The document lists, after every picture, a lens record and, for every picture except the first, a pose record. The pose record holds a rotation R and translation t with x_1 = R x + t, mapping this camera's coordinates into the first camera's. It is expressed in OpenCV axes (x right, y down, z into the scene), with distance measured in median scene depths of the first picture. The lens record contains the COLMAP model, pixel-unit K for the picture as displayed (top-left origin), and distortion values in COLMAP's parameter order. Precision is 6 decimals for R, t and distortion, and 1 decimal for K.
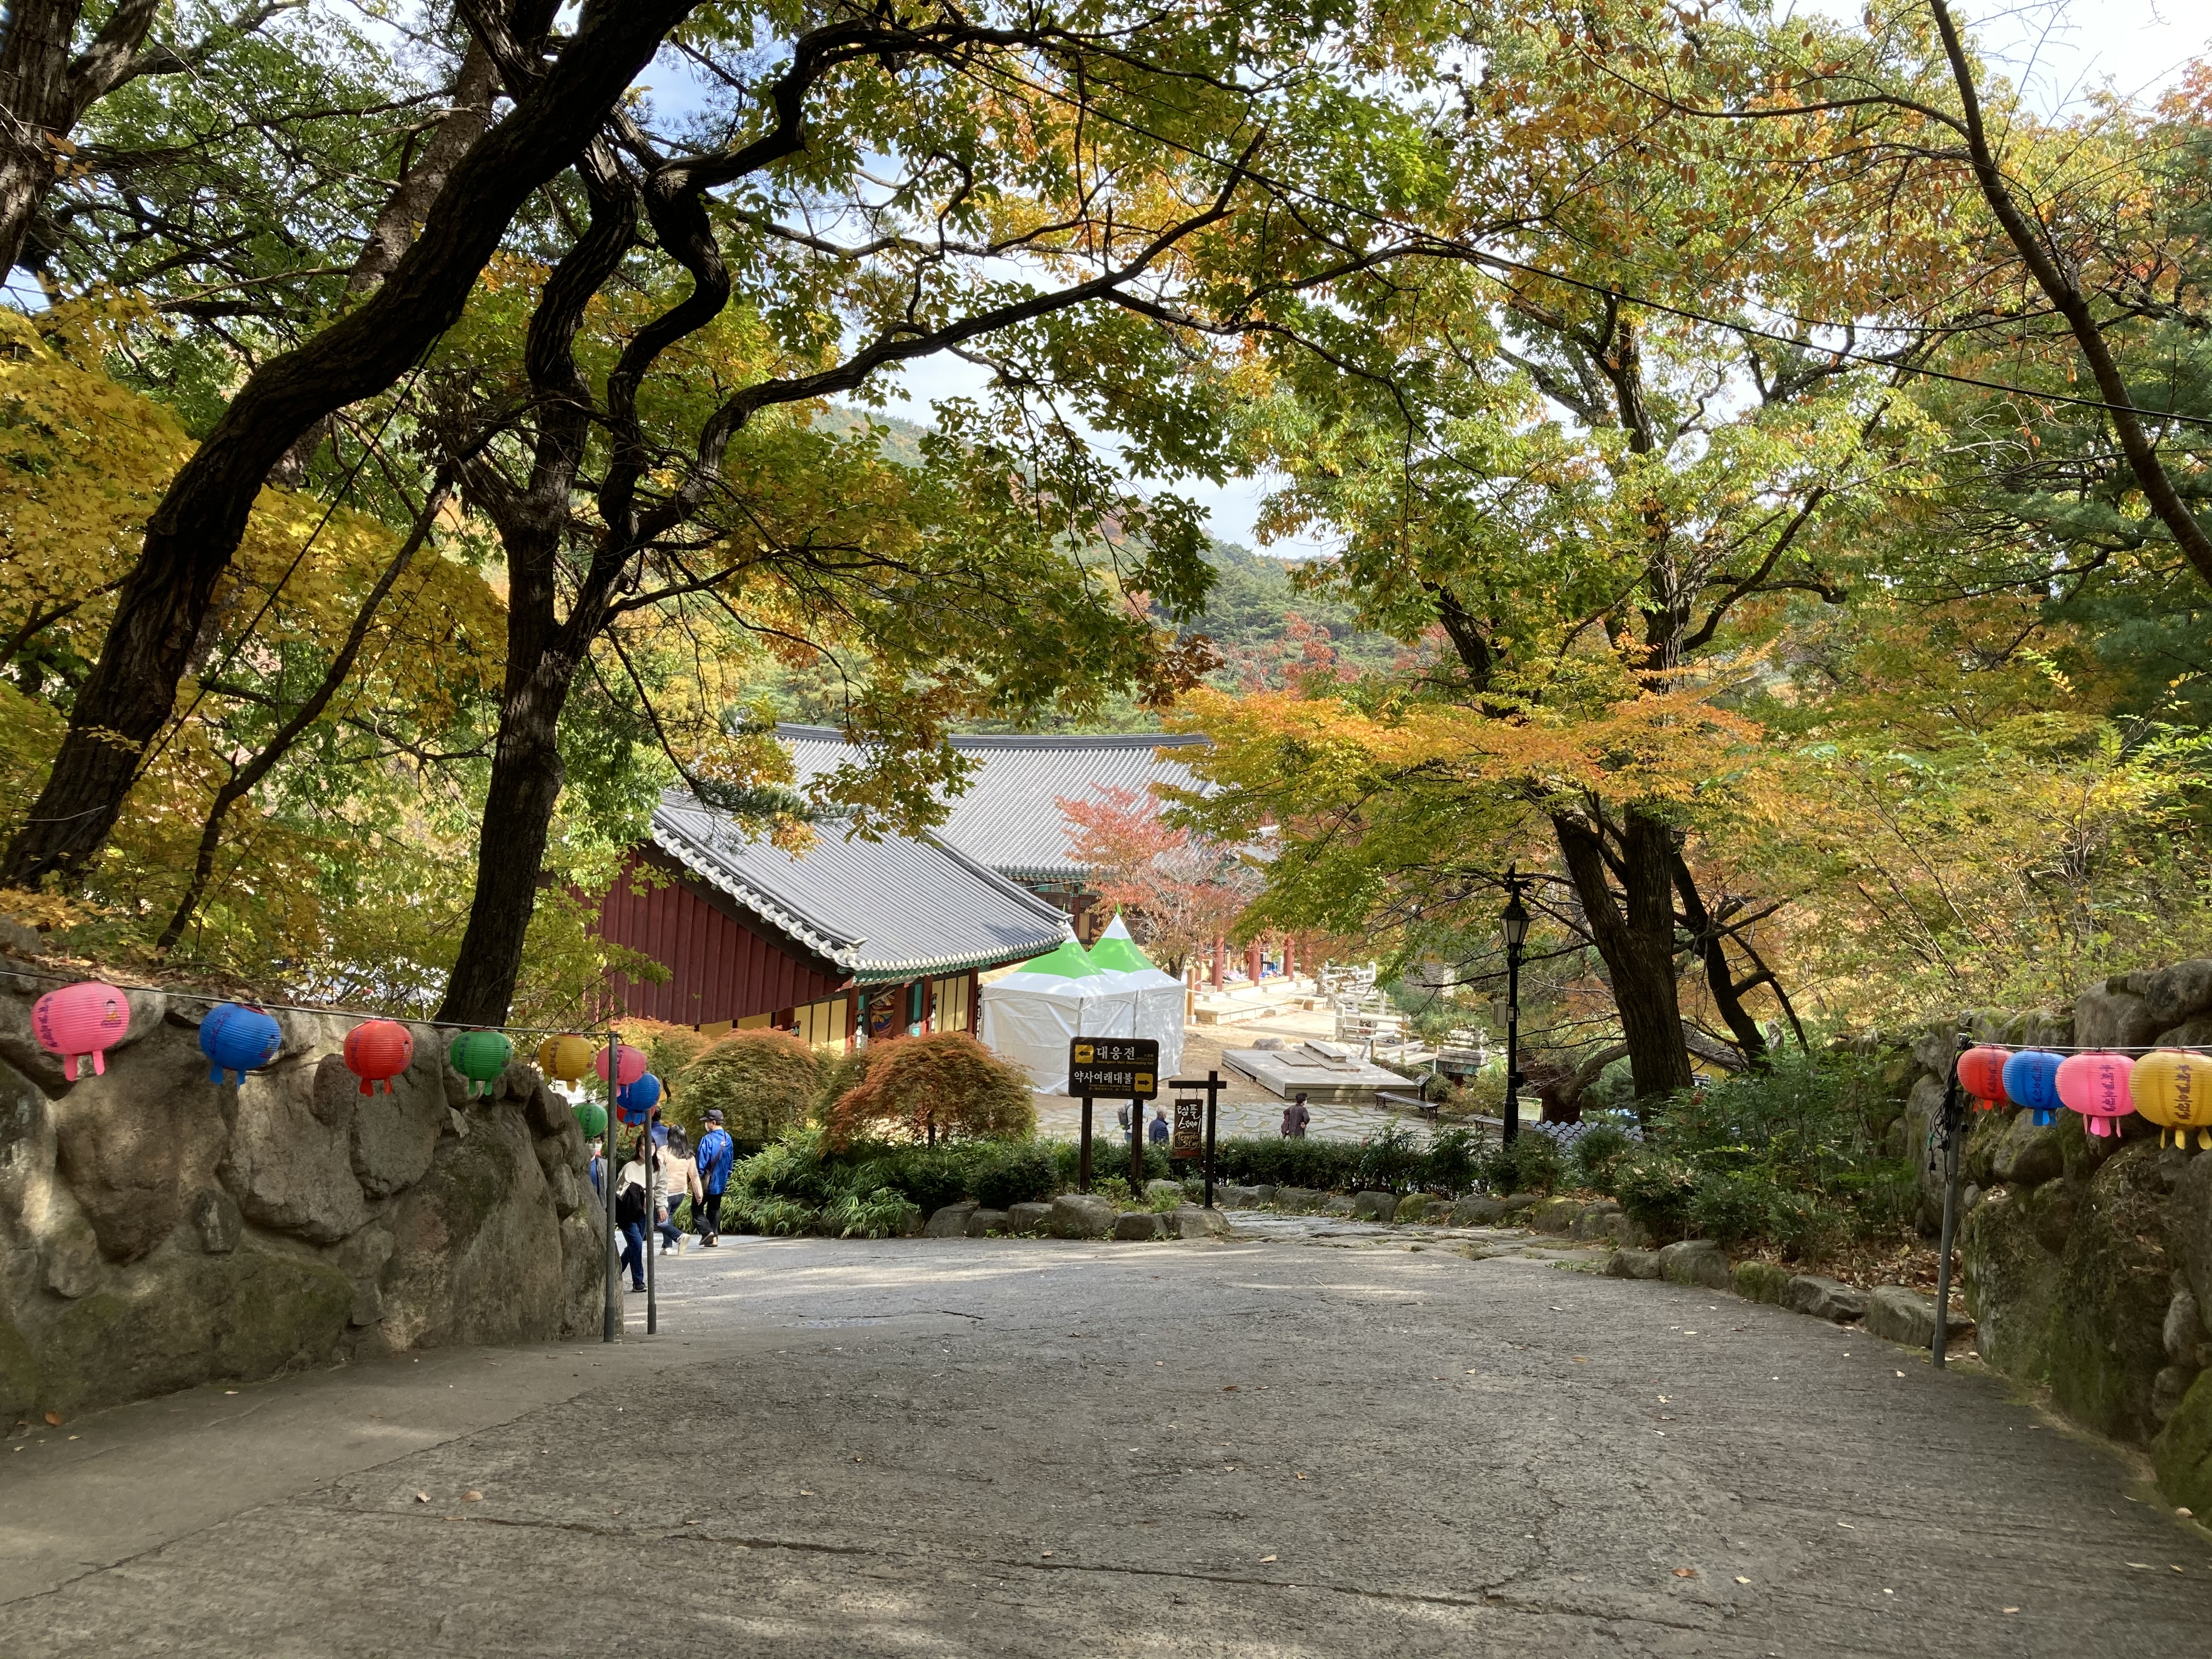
lens RADIAL K [[1810.7, 0, 1107.9], [0, 1810.7, 828.1], [0, 0, 1]] dist [0.029075, -0.021433]
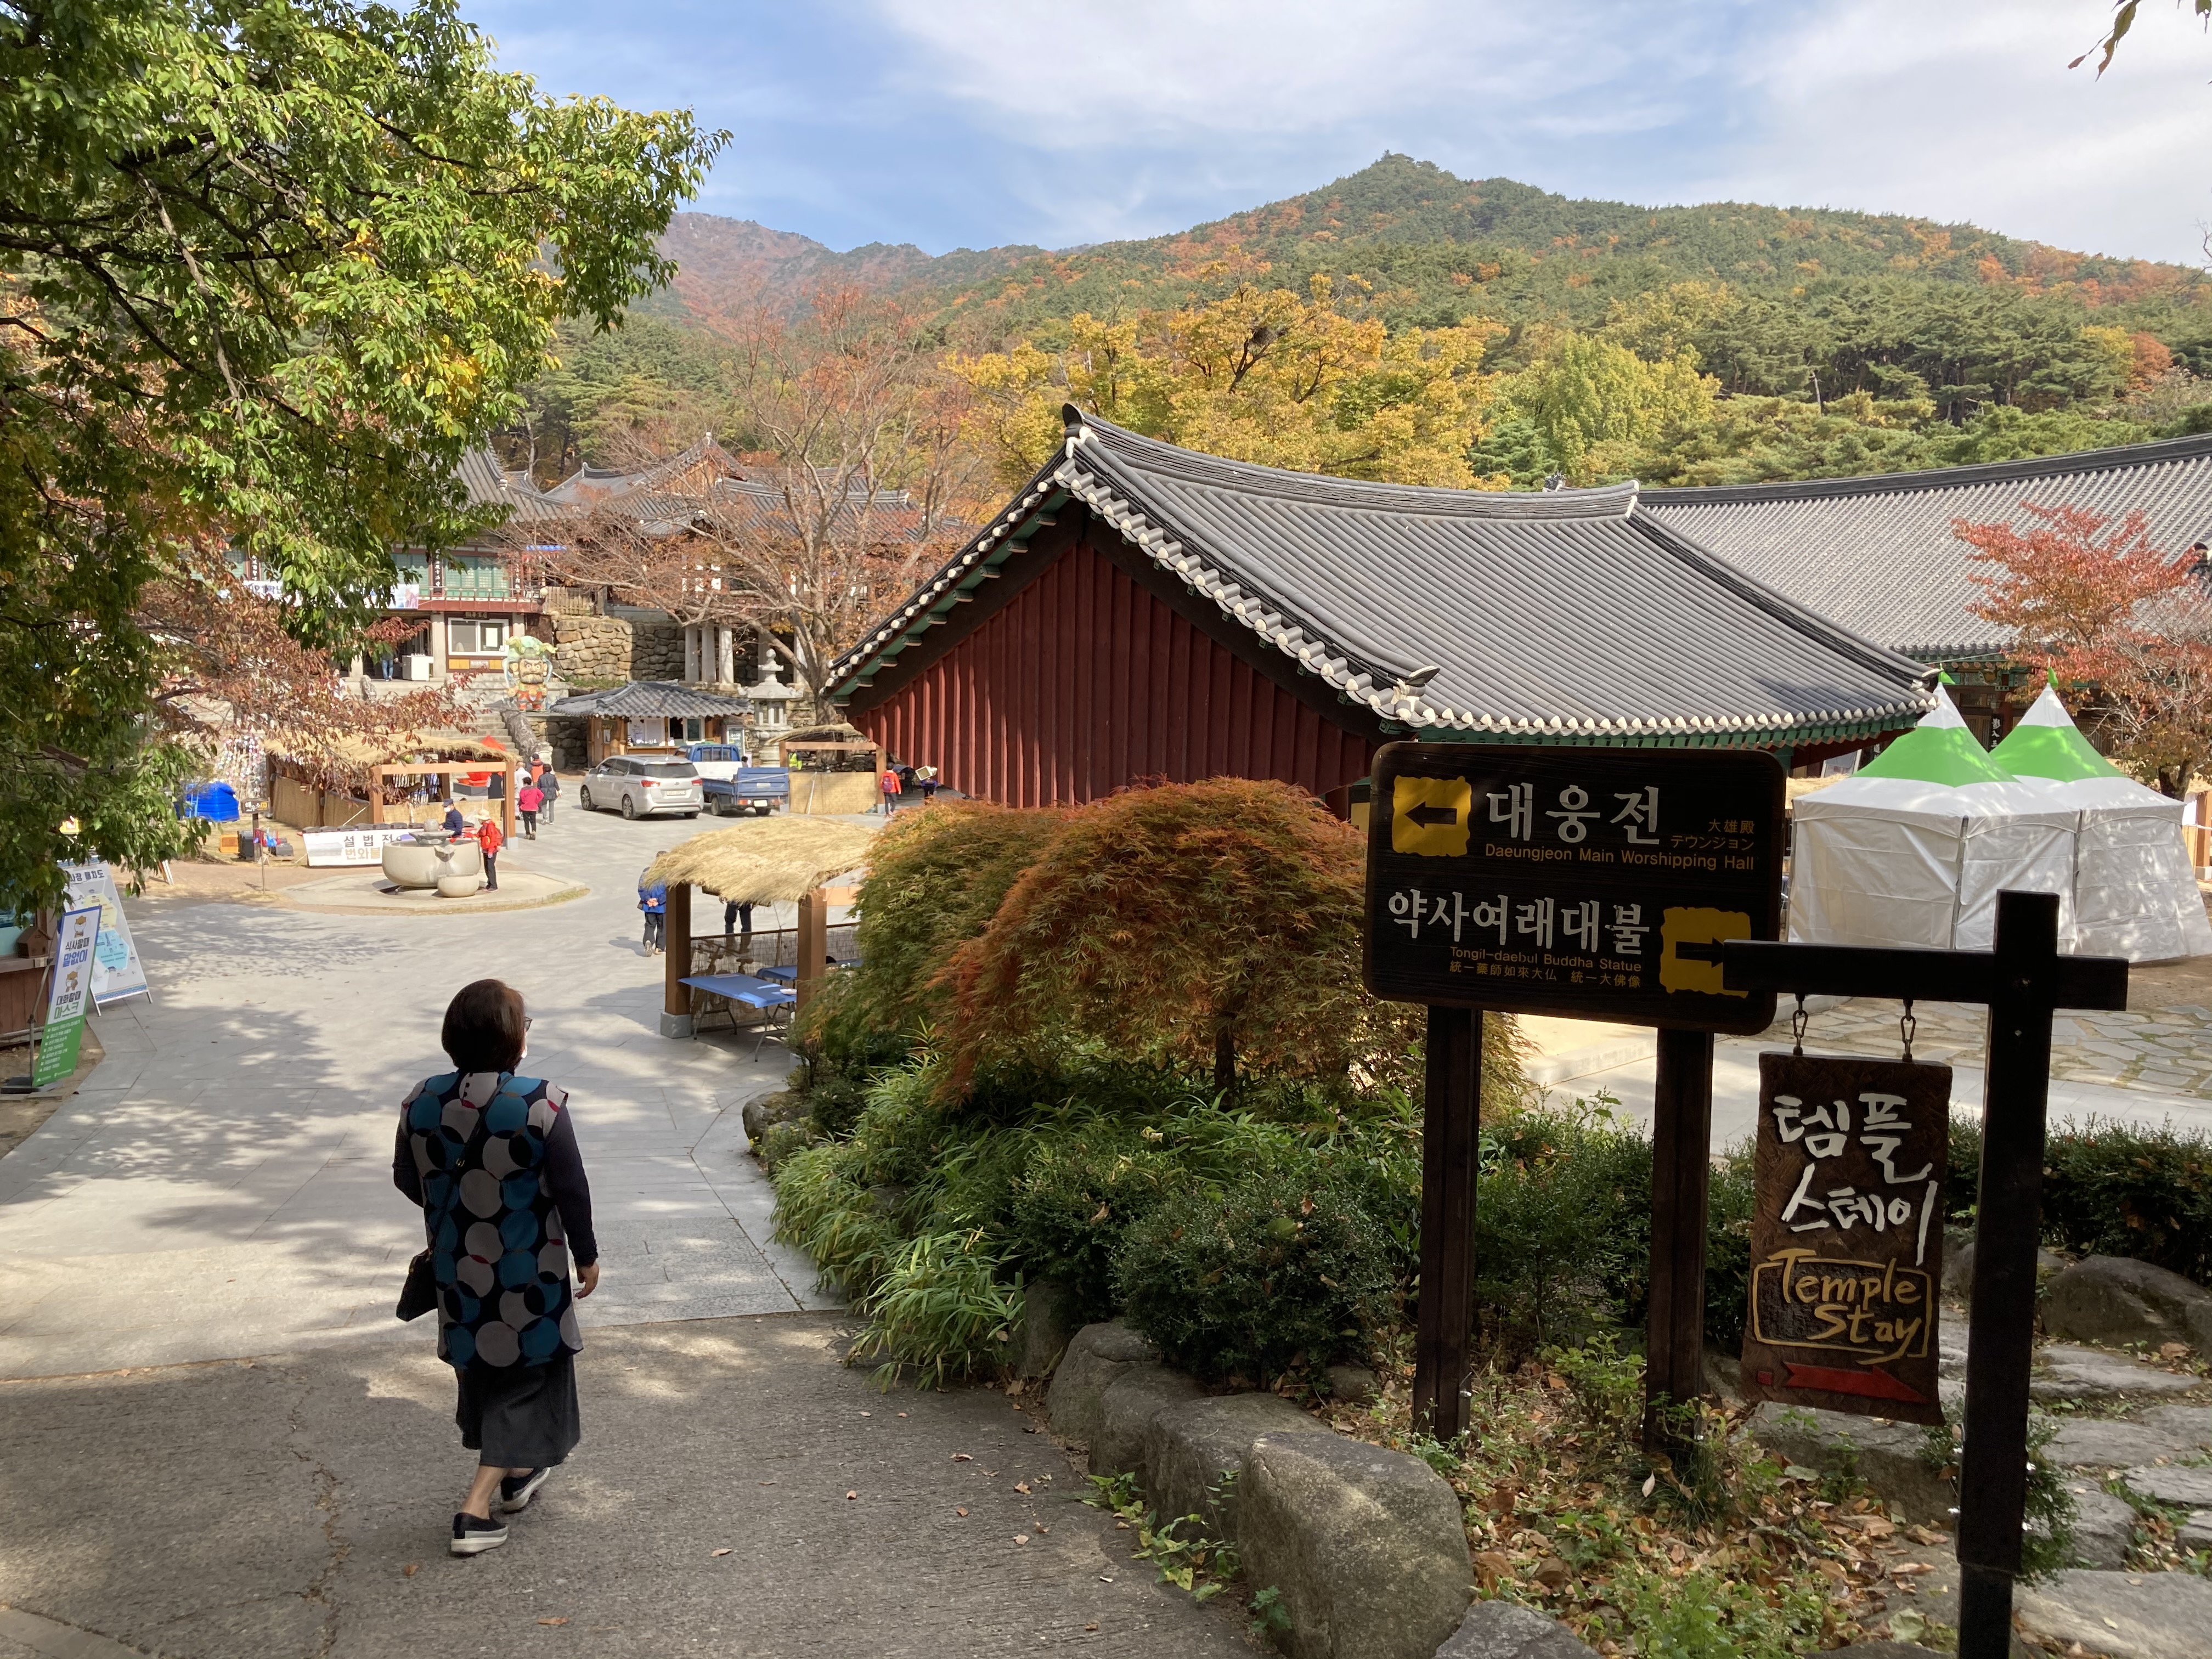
lens RADIAL K [[1810.7, 0, 1096.5], [0, 1810.7, 828.2], [0, 0, 1]] dist [0.029075, -0.021433]
pose [[0.872896, 0.011287, -0.487776, 0.038677], [0.025679, 0.997284, 0.069031, 0.069095], [0.487230, -0.072782, 0.870235, 0.493084]]
